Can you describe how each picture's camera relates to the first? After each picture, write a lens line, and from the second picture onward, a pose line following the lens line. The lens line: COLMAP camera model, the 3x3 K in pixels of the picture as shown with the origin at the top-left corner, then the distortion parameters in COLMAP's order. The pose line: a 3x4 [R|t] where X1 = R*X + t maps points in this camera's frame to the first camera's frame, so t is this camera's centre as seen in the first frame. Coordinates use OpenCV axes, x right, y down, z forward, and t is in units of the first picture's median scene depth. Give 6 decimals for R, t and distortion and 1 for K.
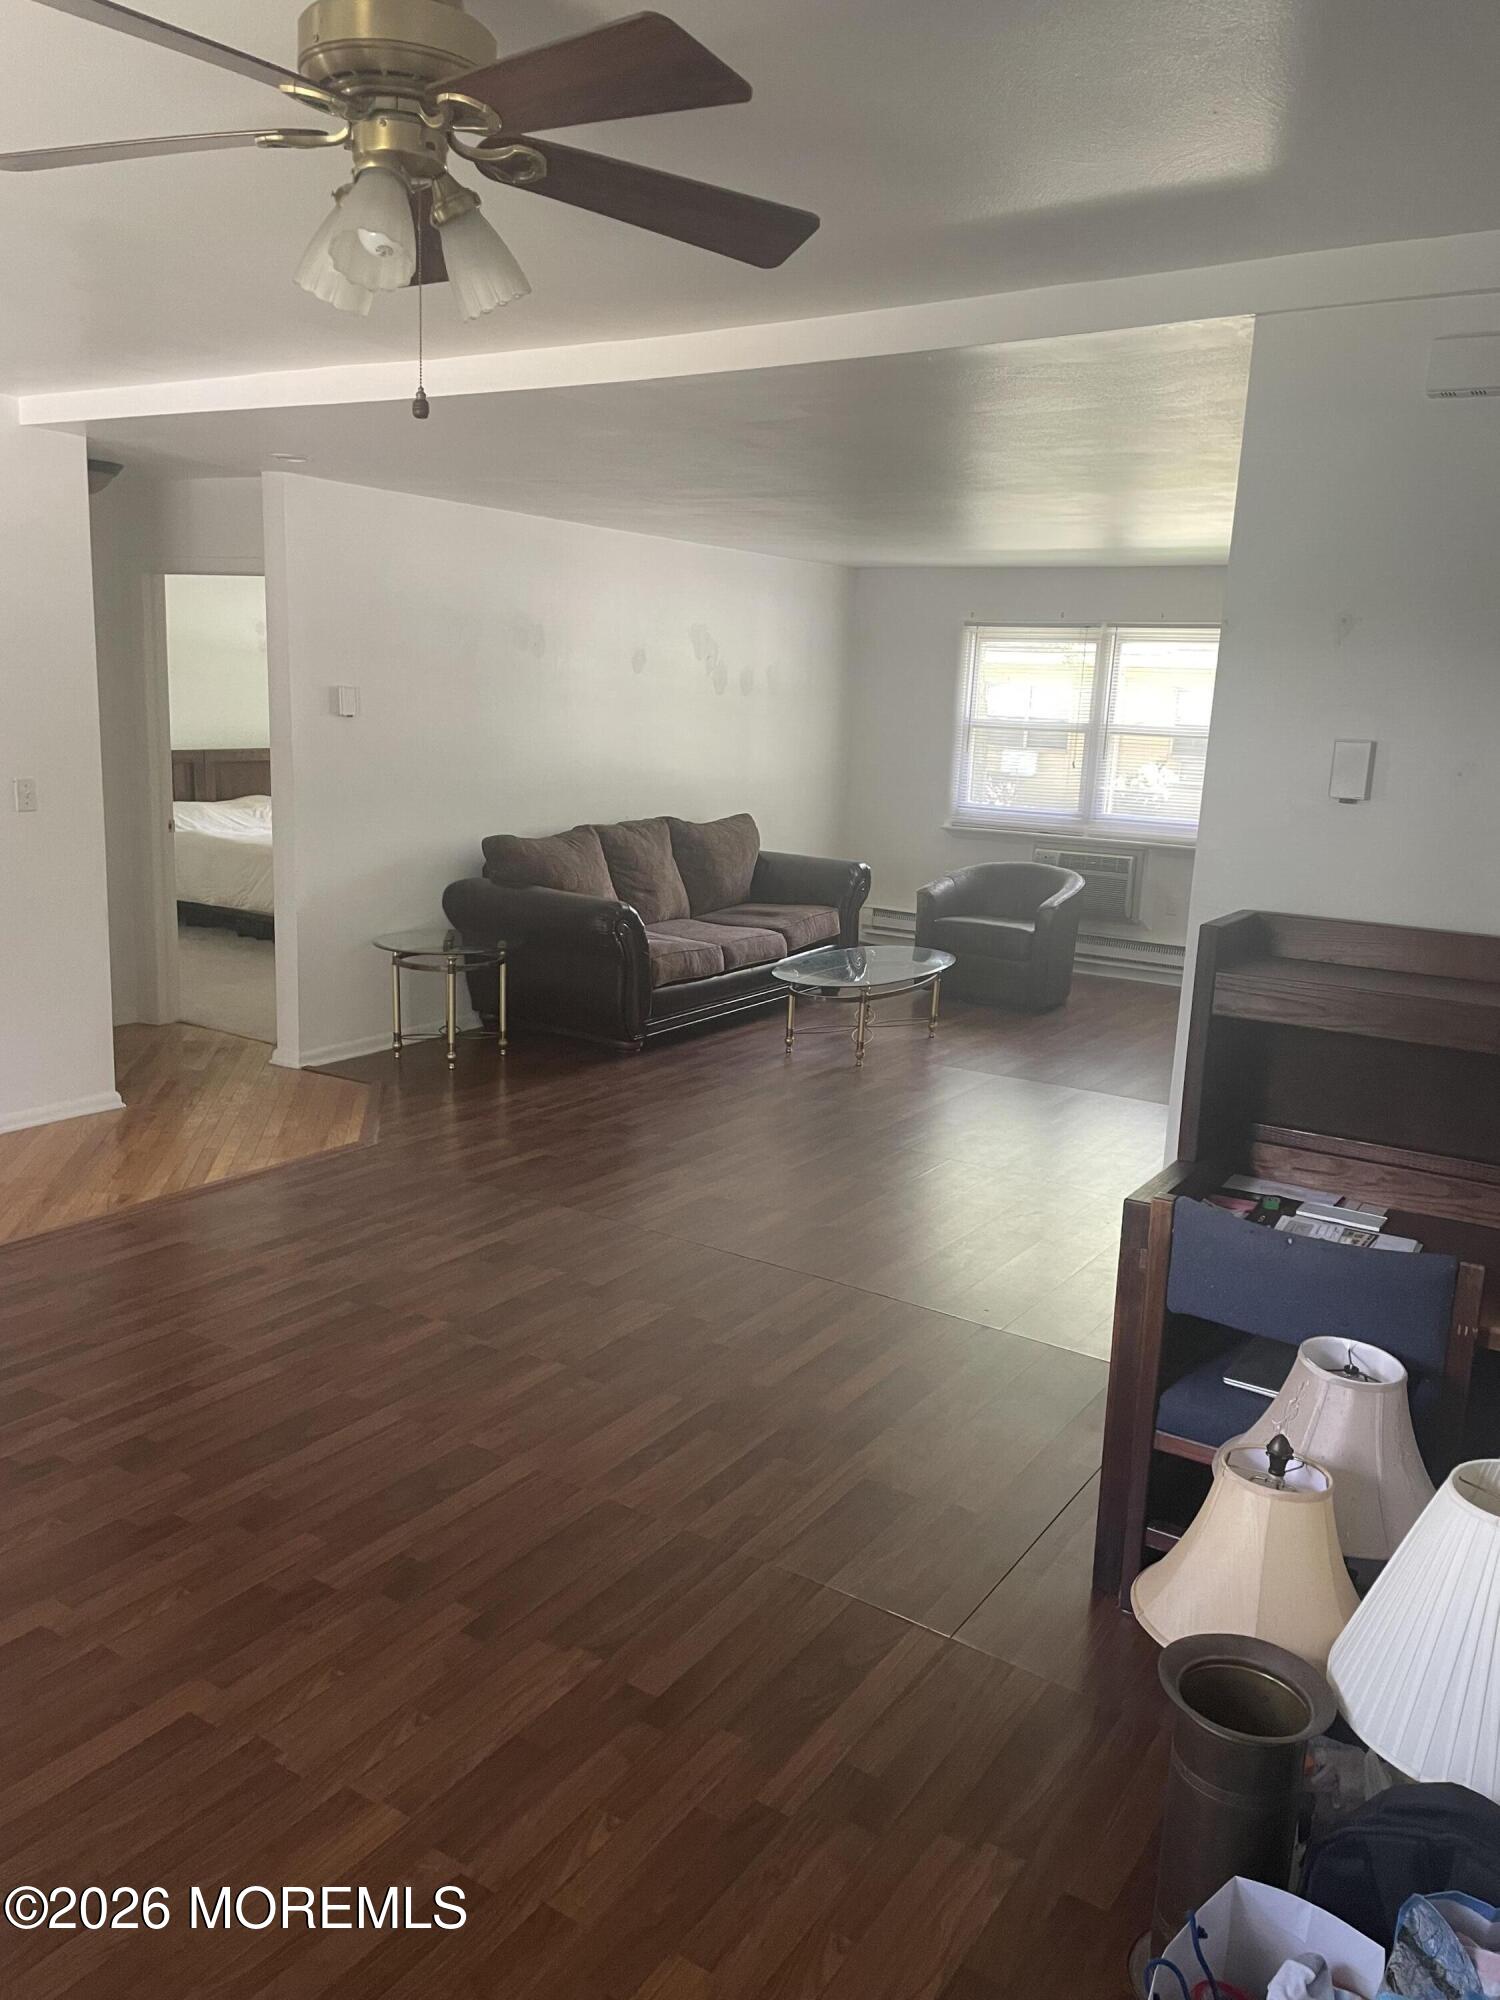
lens RADIAL K [[1508.6, 0, 779.7], [0, 1508.6, 998.1], [0, 0, 1]] dist [0.098939, -0.126412]
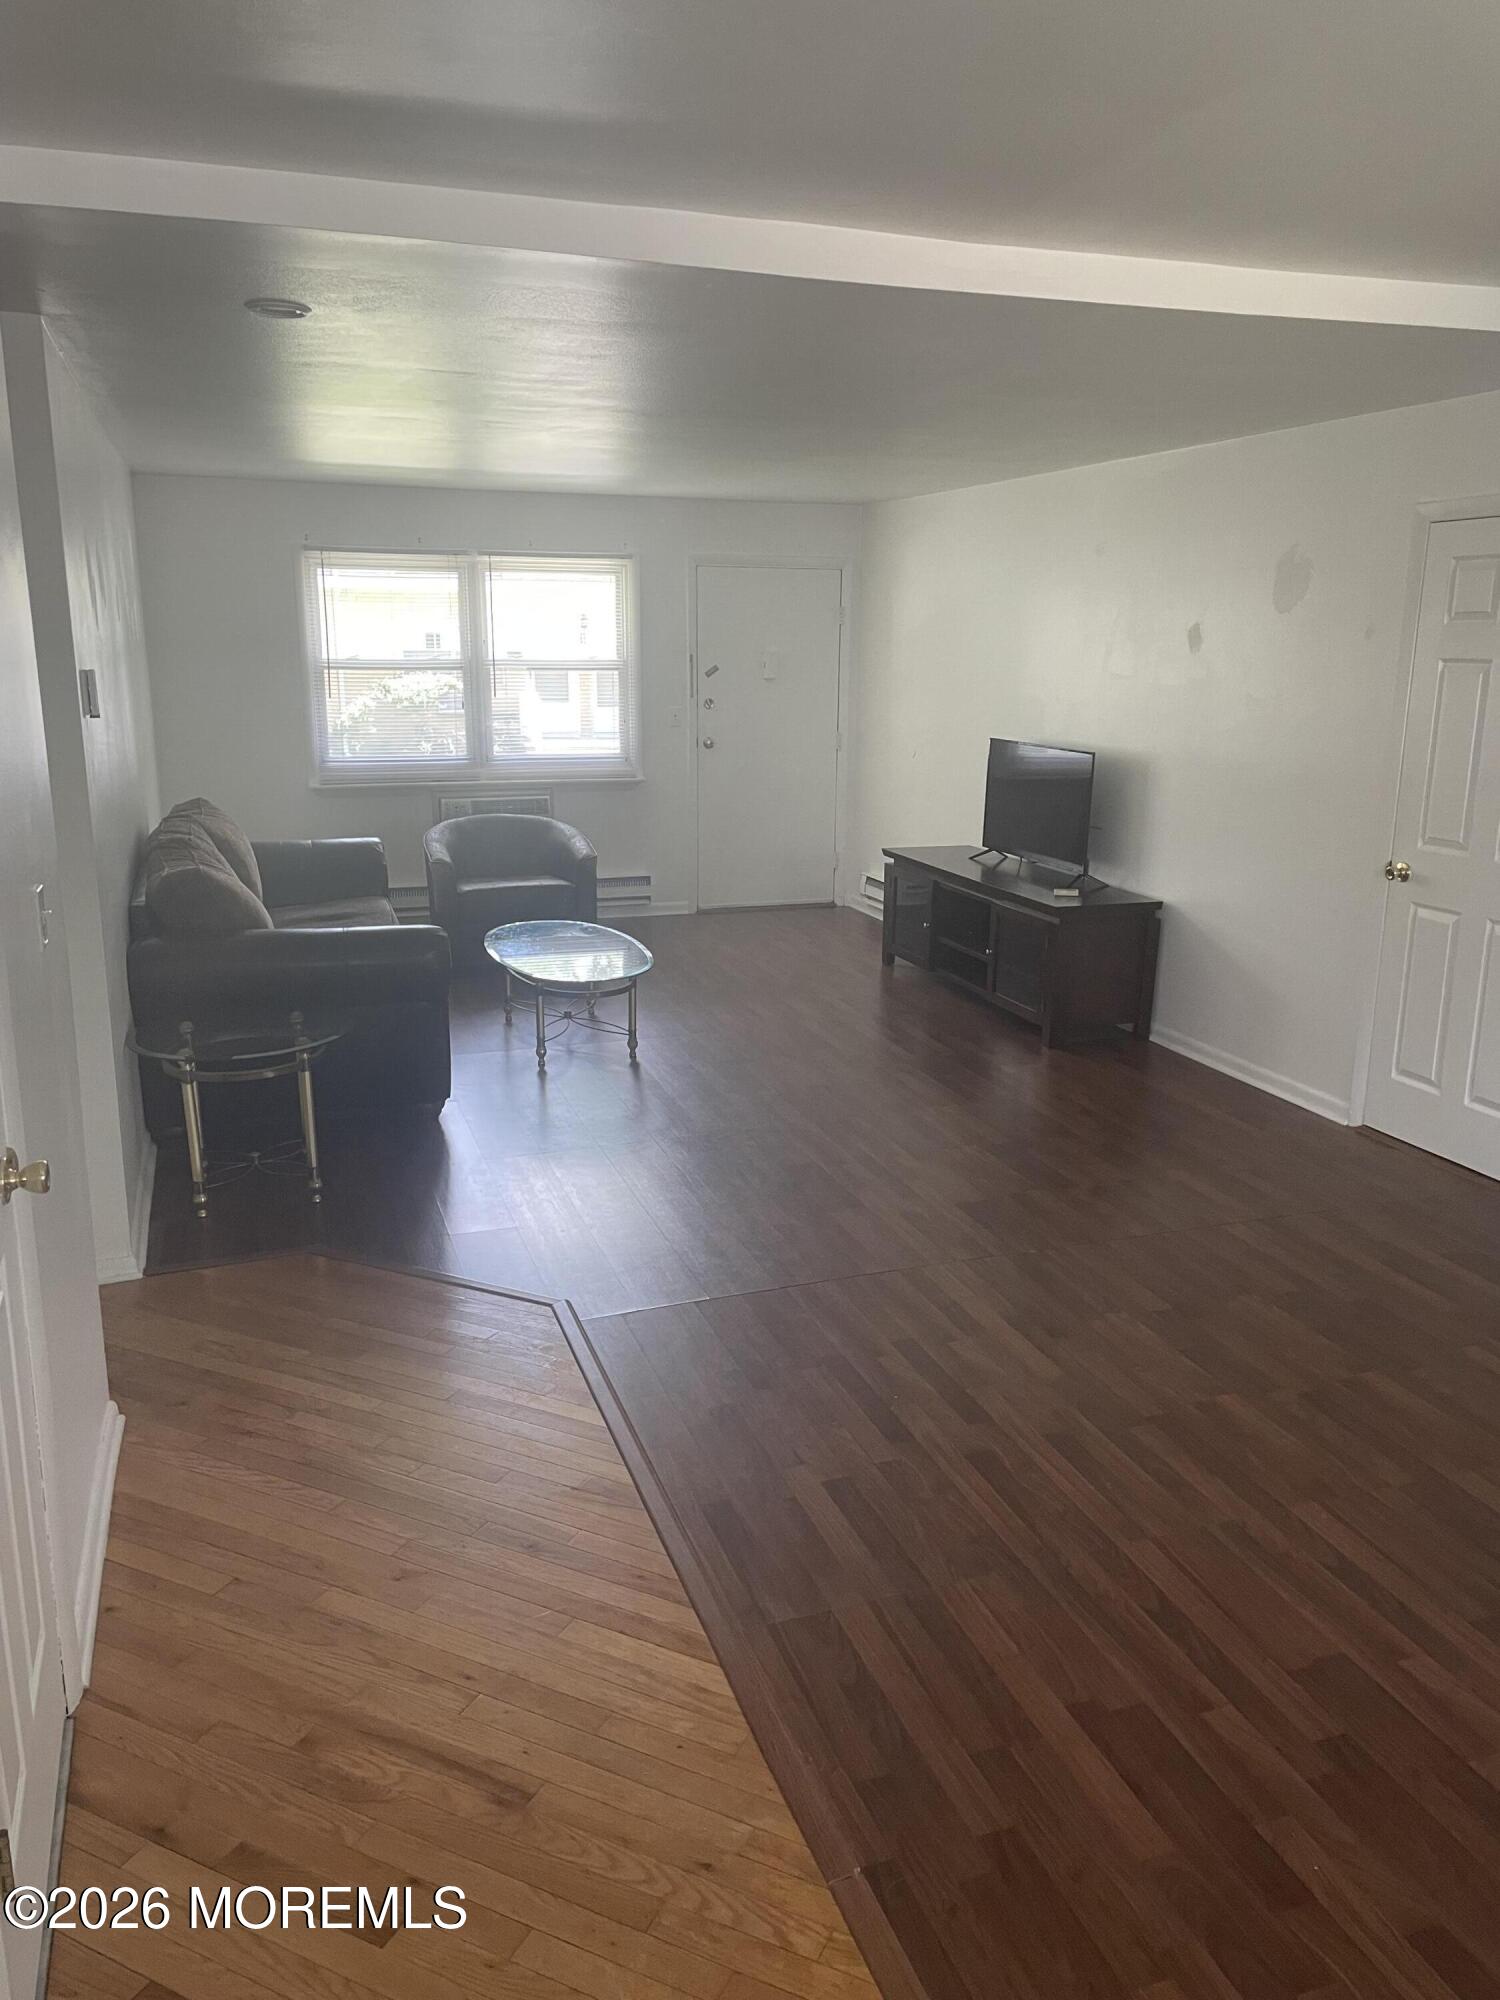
lens RADIAL K [[1490.3, 0, 778.6], [0, 1490.3, 973.4], [0, 0, 1]] dist [0.134369, -0.298415]
pose [[0.613410, -0.212324, 0.760688, -0.456652], [0.179197, 0.975480, 0.127775, -0.082077], [-0.769166, 0.057935, 0.636417, 0.297659]]
